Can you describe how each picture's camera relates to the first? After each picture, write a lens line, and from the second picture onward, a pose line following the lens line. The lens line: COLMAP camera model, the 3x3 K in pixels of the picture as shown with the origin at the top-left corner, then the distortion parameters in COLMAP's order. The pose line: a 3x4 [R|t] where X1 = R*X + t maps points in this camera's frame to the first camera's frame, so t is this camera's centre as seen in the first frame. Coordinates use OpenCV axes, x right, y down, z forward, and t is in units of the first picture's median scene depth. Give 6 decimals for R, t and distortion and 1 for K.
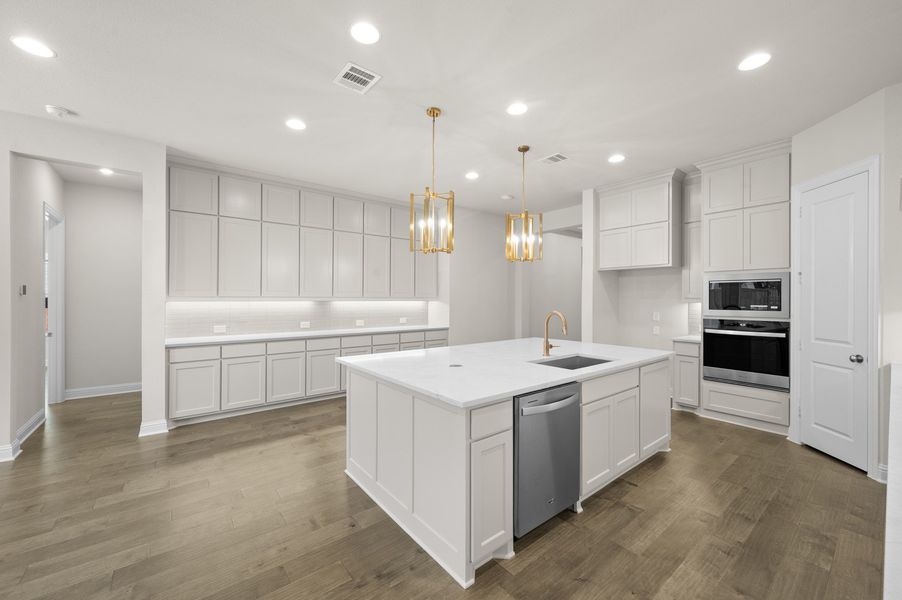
lens RADIAL K [[353.4, 0, 451.4], [0, 353.4, 298.1], [0, 0, 1]] dist [0.000724, 0.000029]
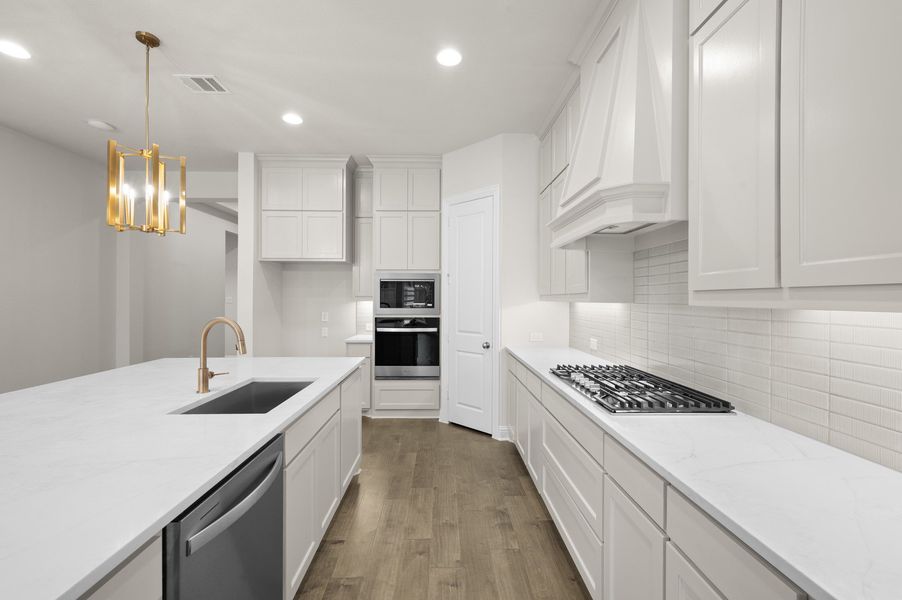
lens RADIAL K [[378.3, 0, 450.9], [0, 378.3, 297.9], [0, 0, 1]] dist [0.001384, -0.000281]
pose [[0.605869, -0.000820, 0.795564, 0.010167], [-0.003267, 0.999988, 0.003519, -0.000072], [-0.795557, -0.004731, 0.605860, 0.226160]]
